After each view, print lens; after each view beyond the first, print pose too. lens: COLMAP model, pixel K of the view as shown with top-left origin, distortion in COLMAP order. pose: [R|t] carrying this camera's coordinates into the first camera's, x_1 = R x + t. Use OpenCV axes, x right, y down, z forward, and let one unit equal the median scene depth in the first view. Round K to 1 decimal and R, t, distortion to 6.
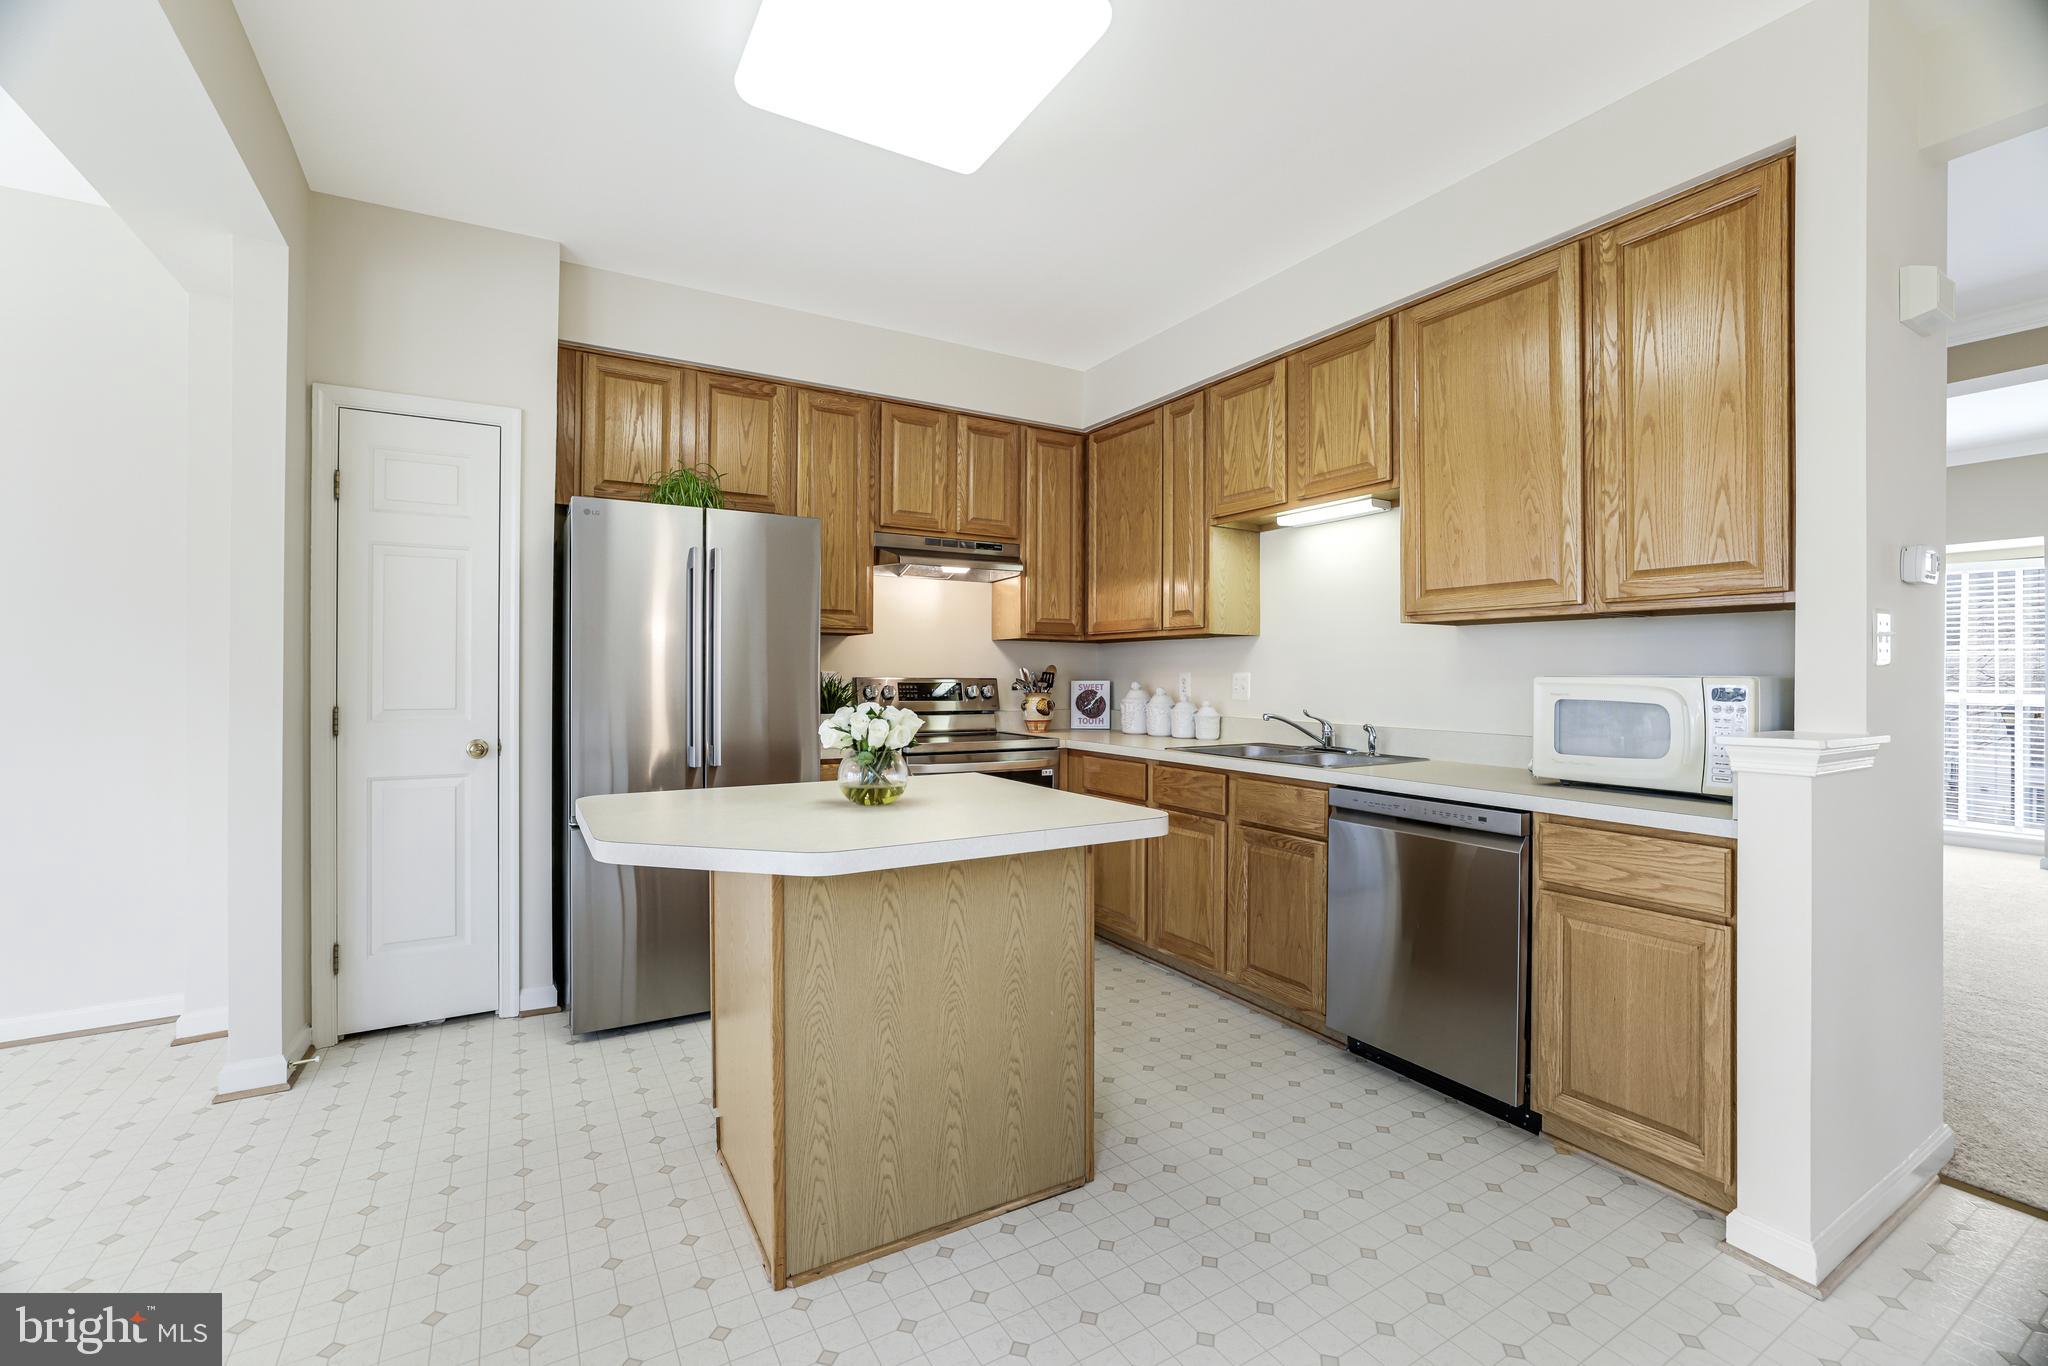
lens RADIAL K [[875.1, 0, 1011.7], [0, 875.1, 670.0], [0, 0, 1]] dist [-0.047837, 0.018056]
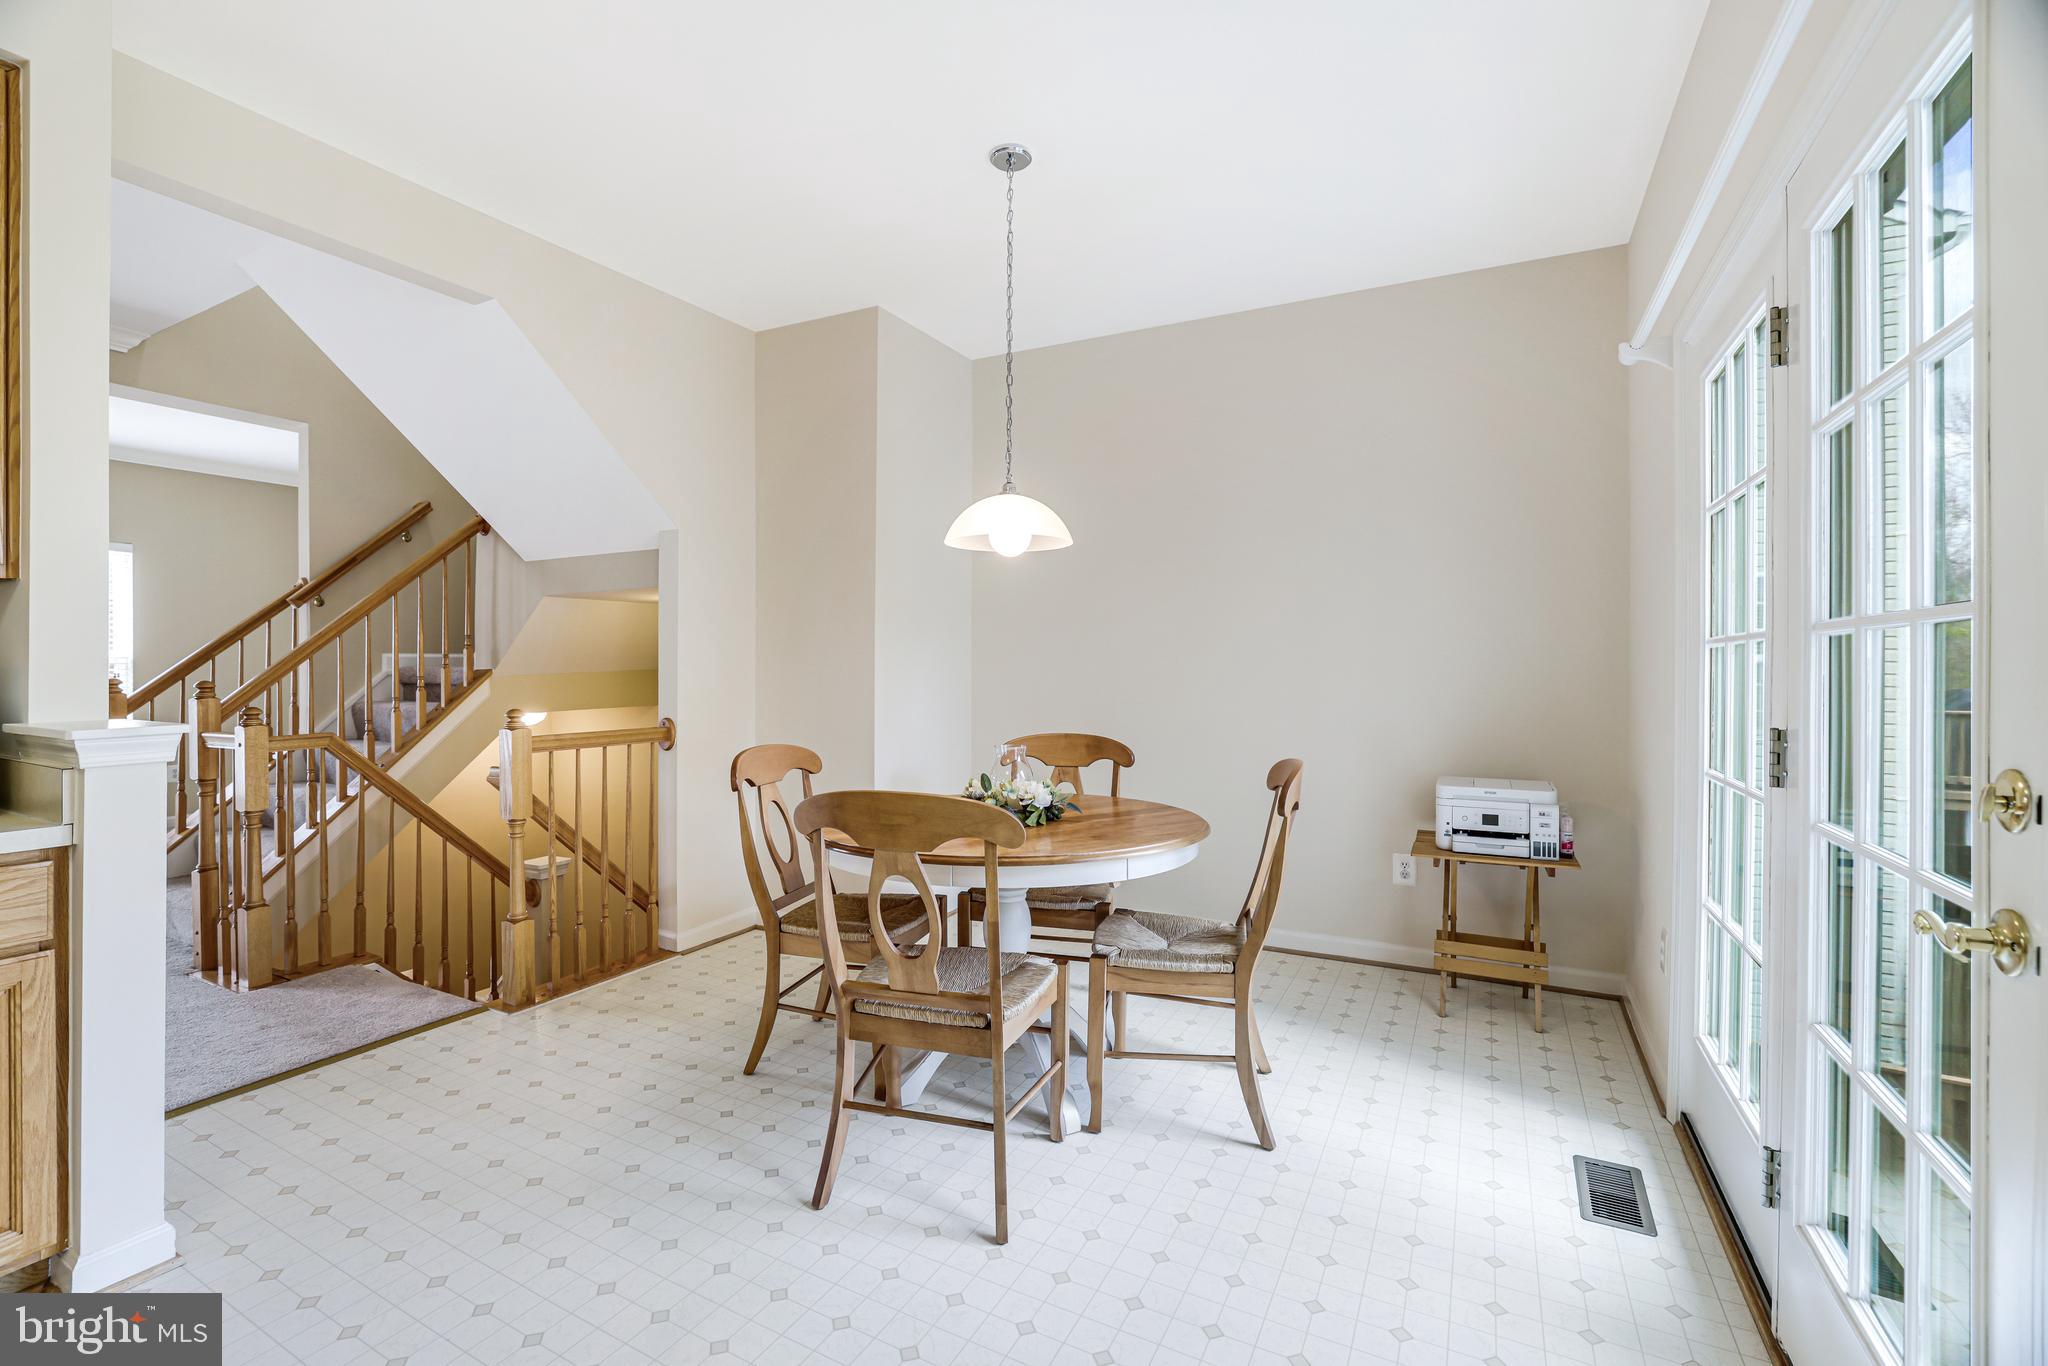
lens RADIAL K [[887.7, 0, 1009.8], [0, 887.7, 667.4], [0, 0, 1]] dist [-0.047958, 0.019338]
pose [[-0.516028, -0.007409, 0.856540, -0.197030], [-0.007827, 0.999962, 0.003934, 0.000953], [-0.856536, -0.004674, -0.516066, 0.289919]]
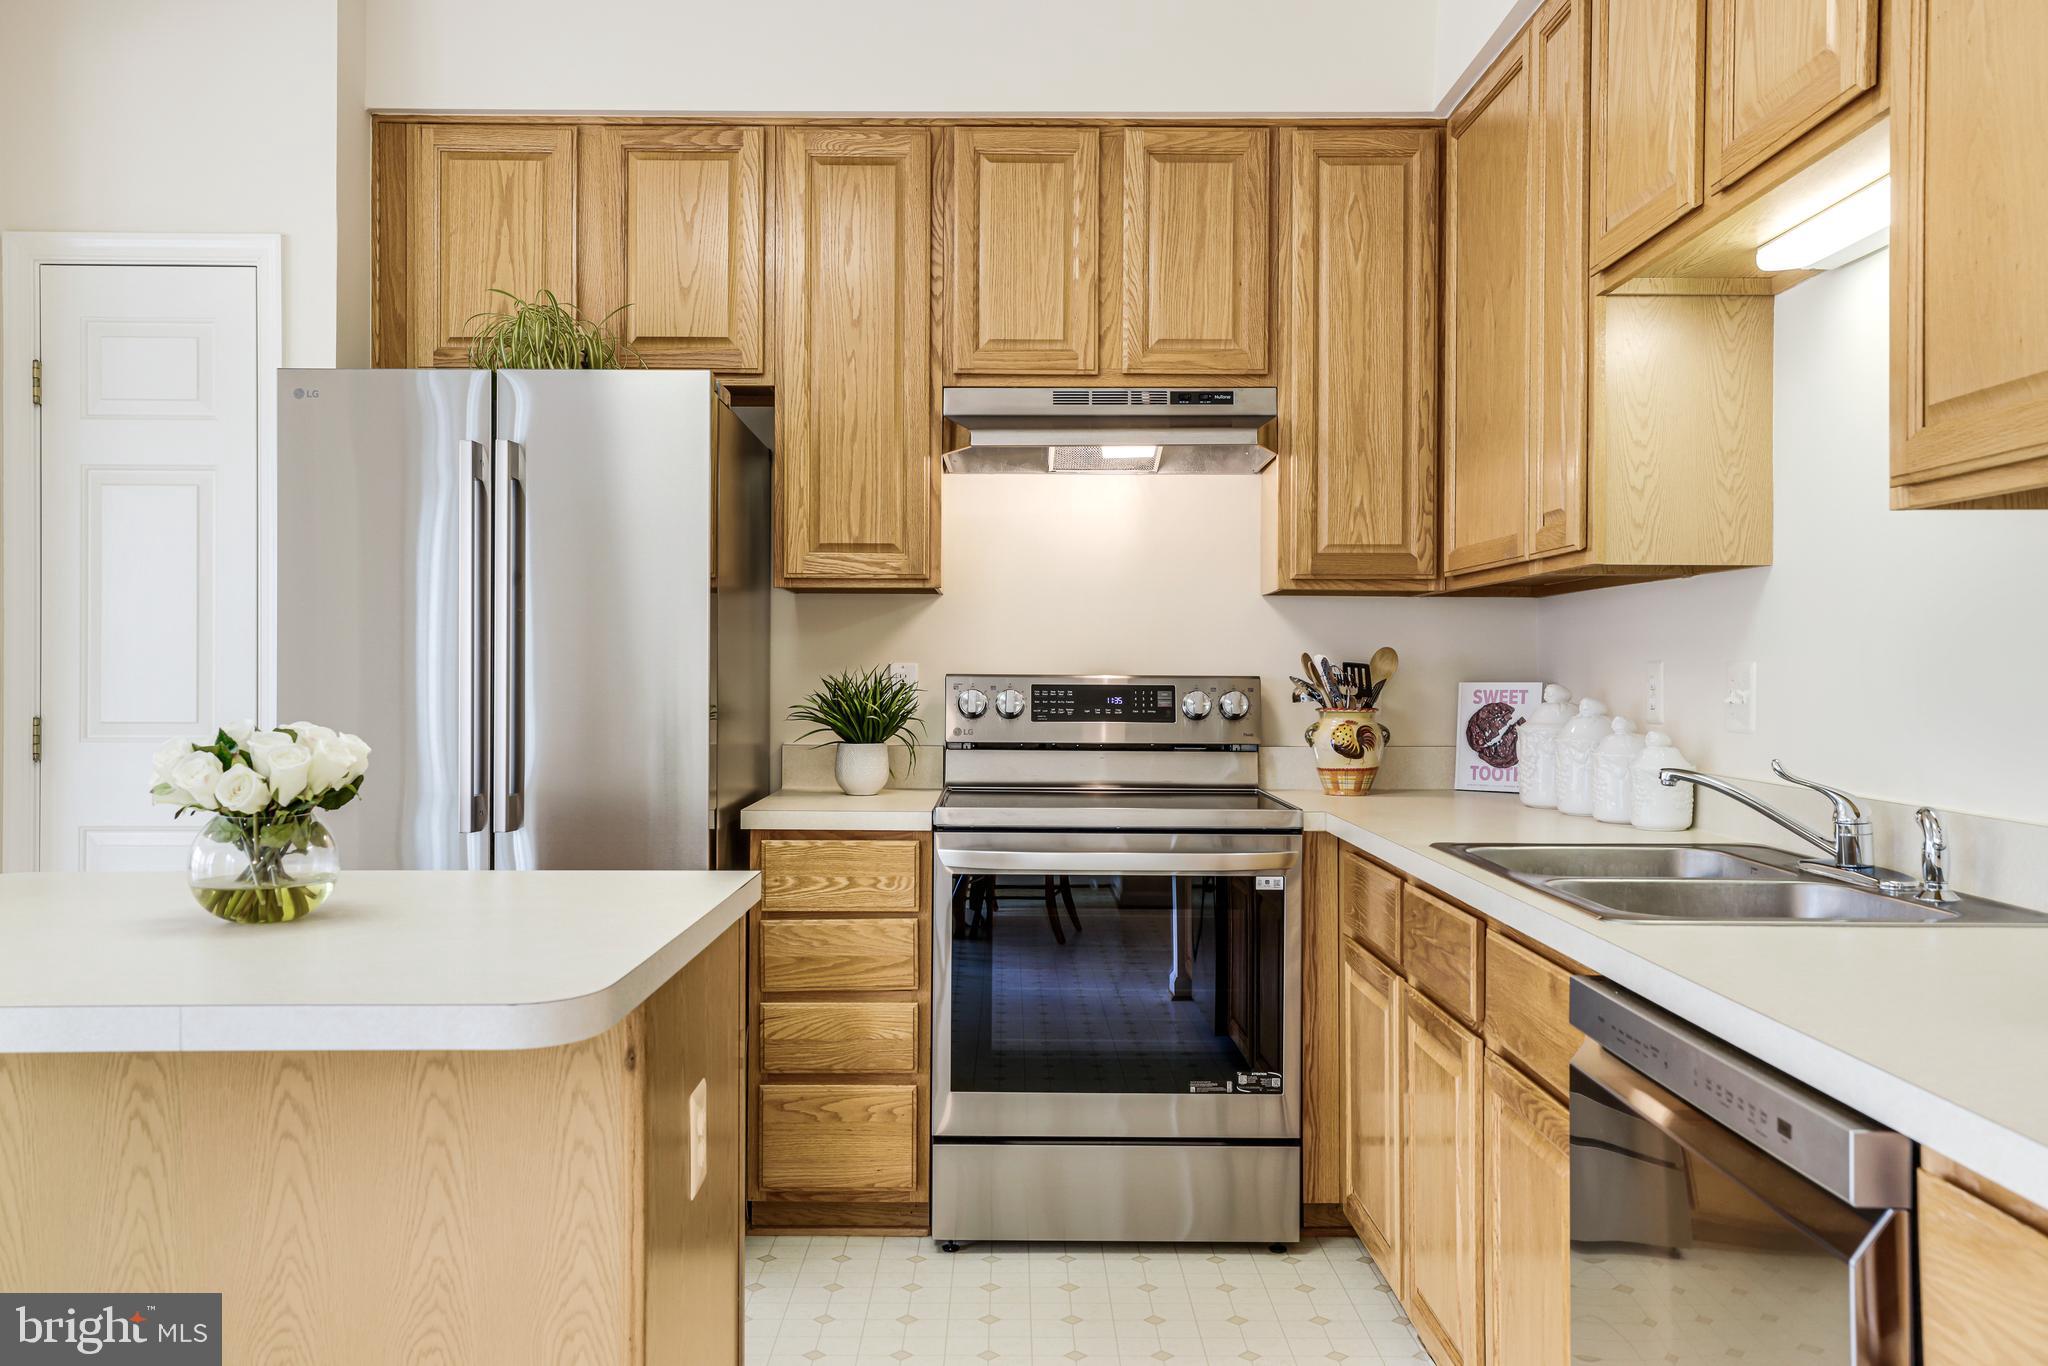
lens RADIAL K [[1611.1, 0, 1008.0], [0, 1611.1, 670.6], [0, 0, 1]] dist [-0.014420, 0.083783]
pose [[0.860778, -0.001255, -0.508979, 0.352032], [0.003043, 0.999992, 0.002680, 0.003998], [0.508971, -0.003855, 0.860775, 0.212168]]
